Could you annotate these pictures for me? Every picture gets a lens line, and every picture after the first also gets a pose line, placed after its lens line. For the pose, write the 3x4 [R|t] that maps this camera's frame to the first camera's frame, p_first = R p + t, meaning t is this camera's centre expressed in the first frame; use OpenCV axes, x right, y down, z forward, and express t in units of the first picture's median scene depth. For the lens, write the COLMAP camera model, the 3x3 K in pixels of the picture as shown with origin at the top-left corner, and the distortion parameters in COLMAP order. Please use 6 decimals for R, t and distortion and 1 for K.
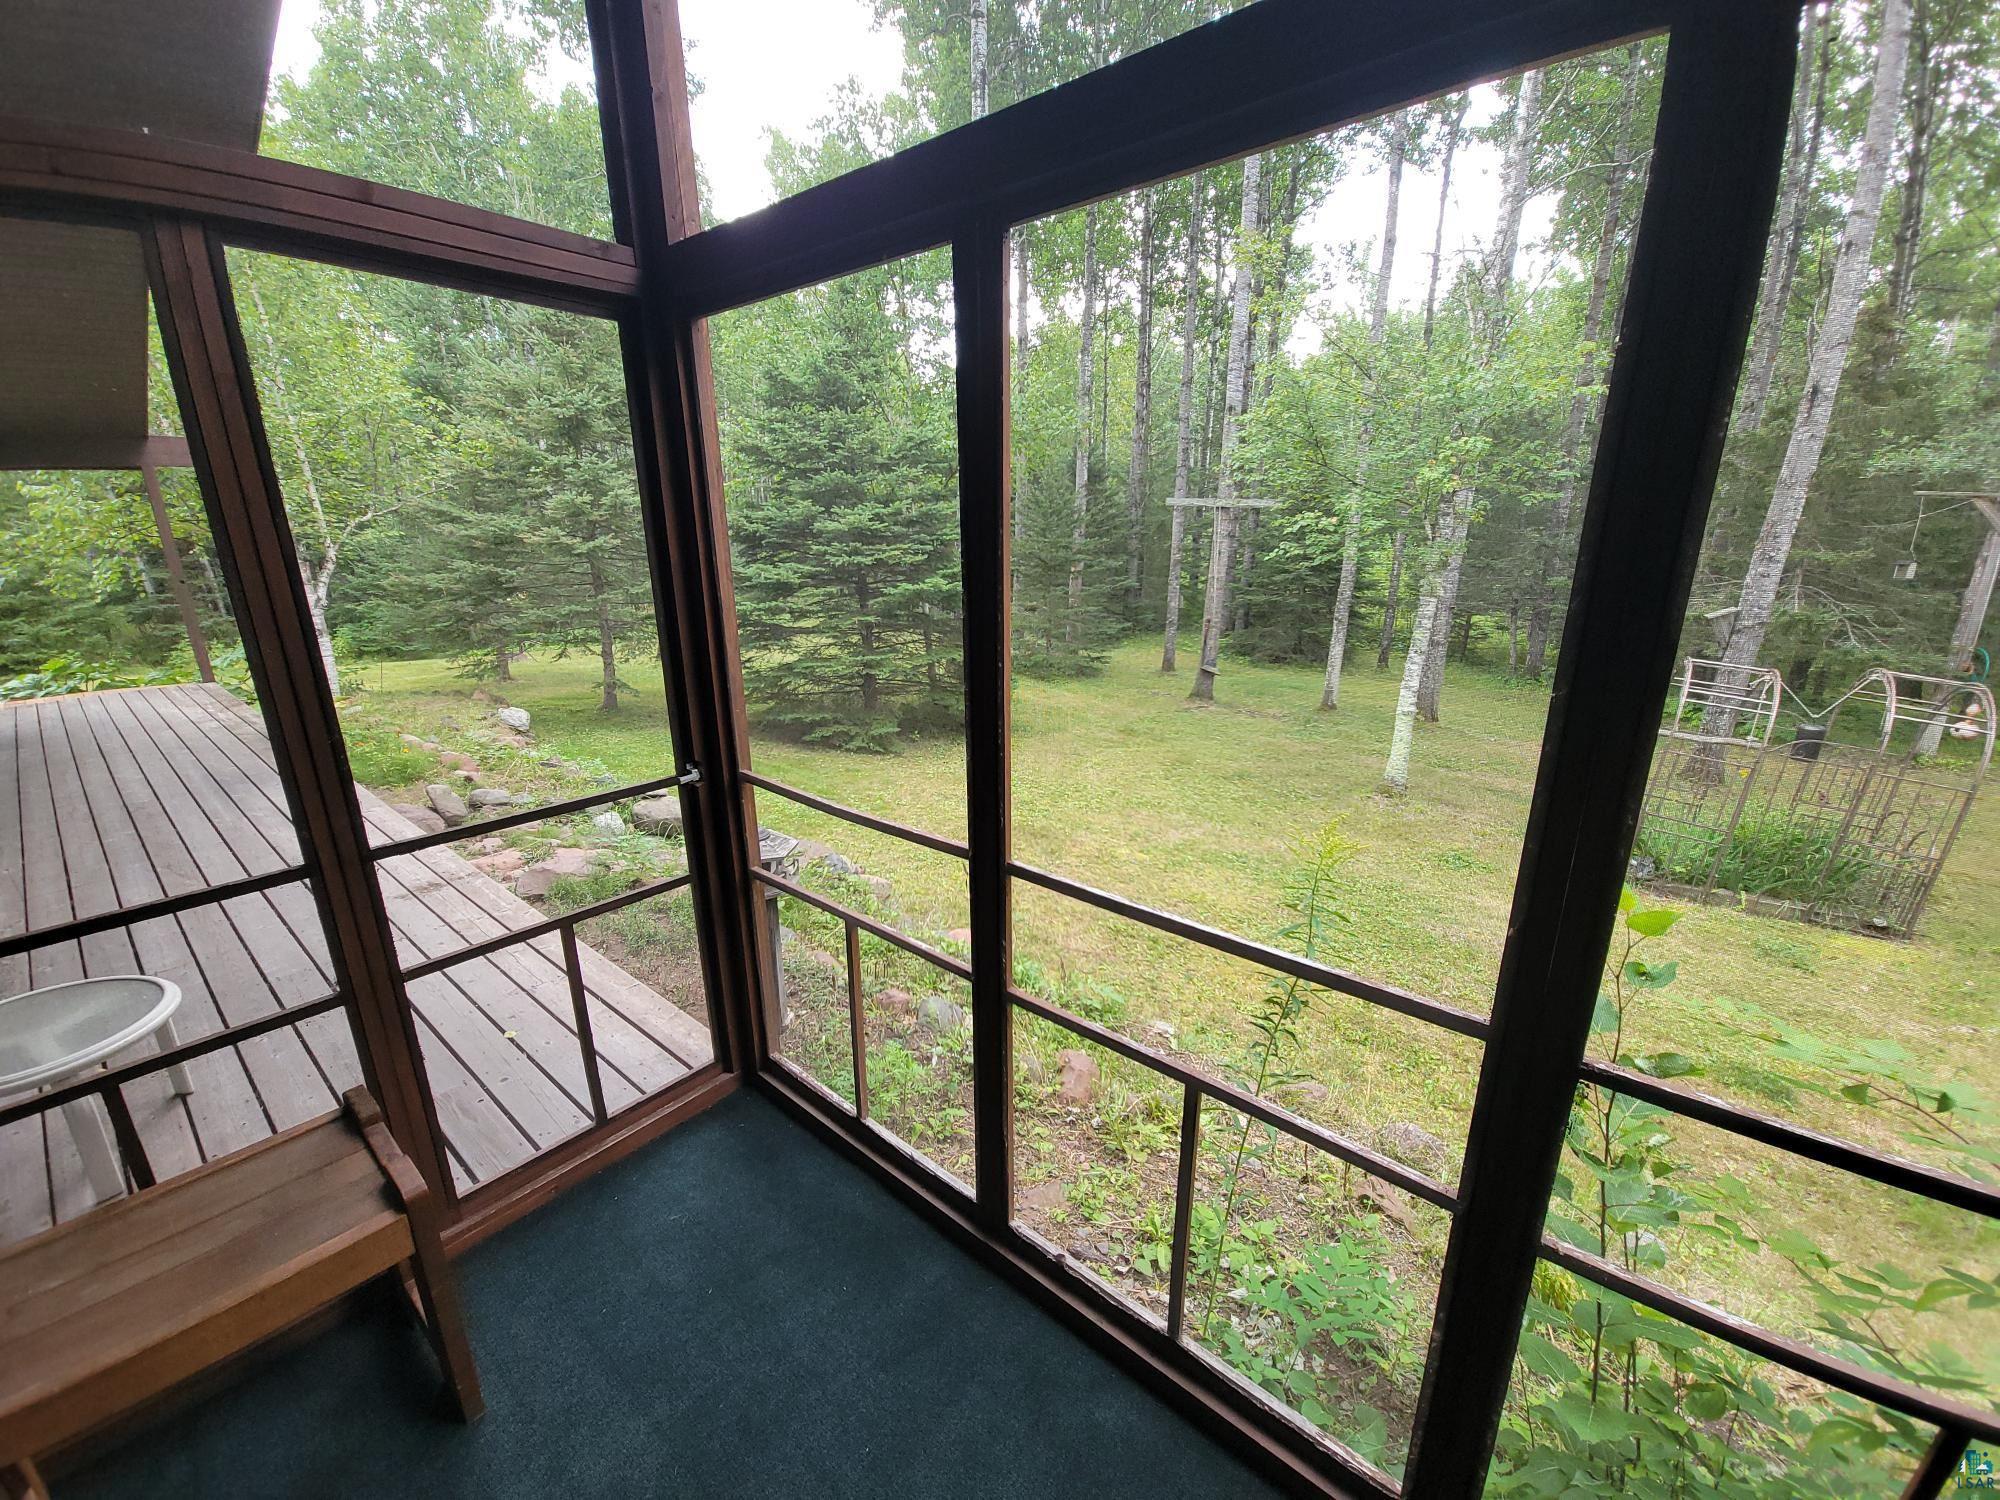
lens RADIAL K [[814.0, 0, 1010.0], [0, 814.0, 755.3], [0, 0, 1]] dist [0.000899, -0.000821]
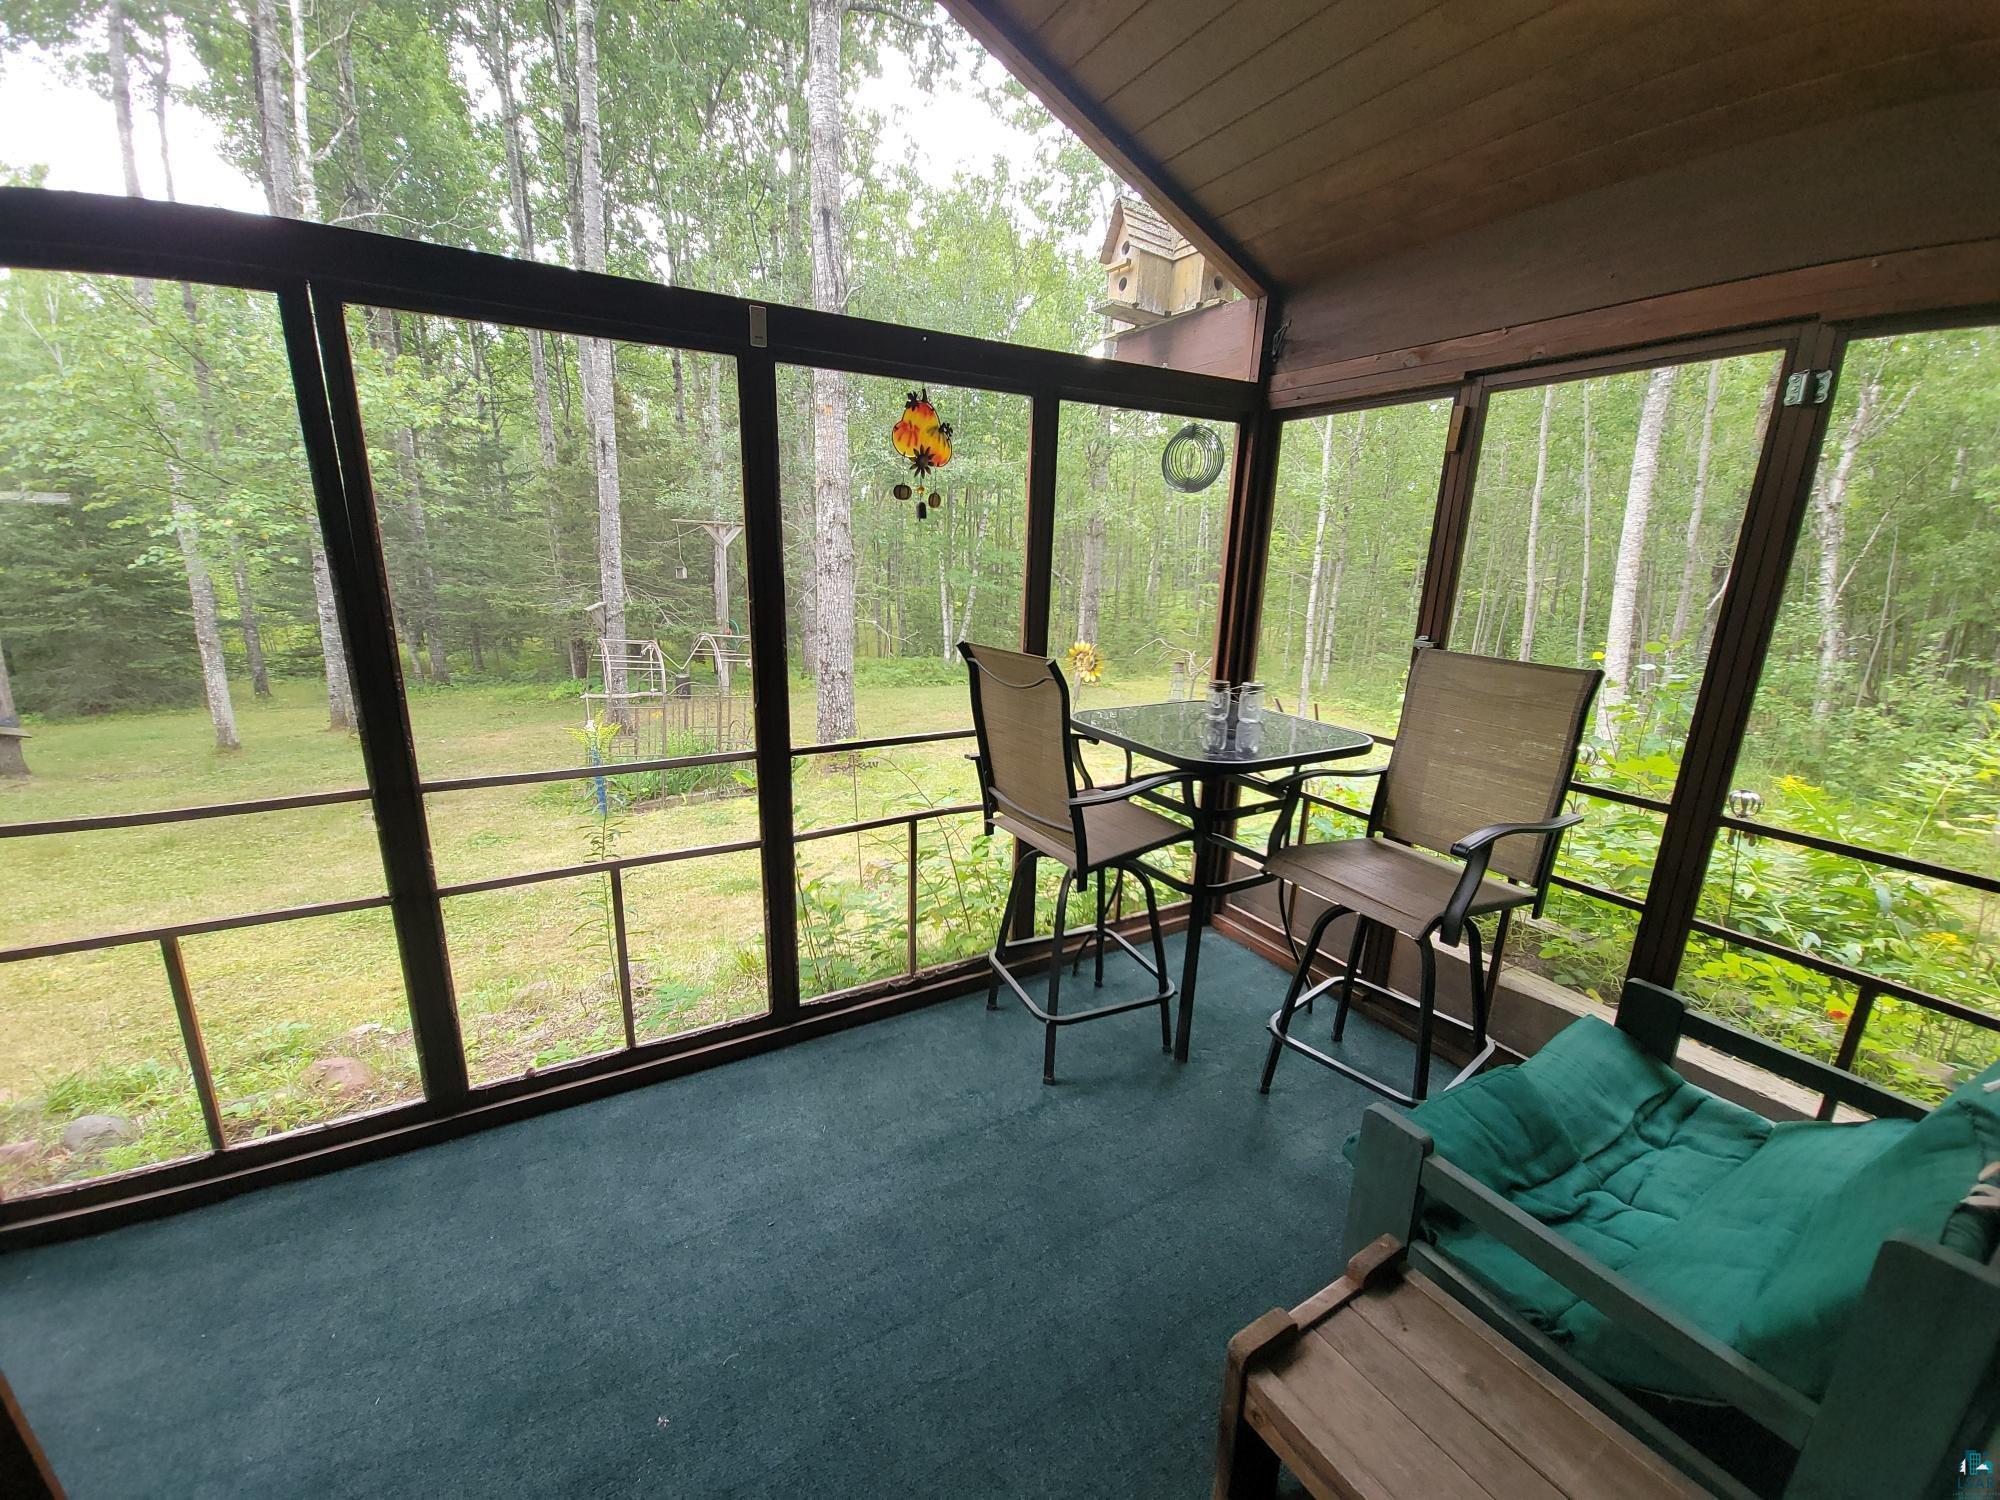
lens RADIAL K [[814.0, 0, 1003.8], [0, 814.0, 751.6], [0, 0, 1]] dist [0.000899, -0.000821]
pose [[0.342961, -0.216987, 0.913944, -0.147242], [0.234708, 0.961889, 0.140295, 0.020264], [-0.909555, 0.166394, 0.380819, -0.055937]]
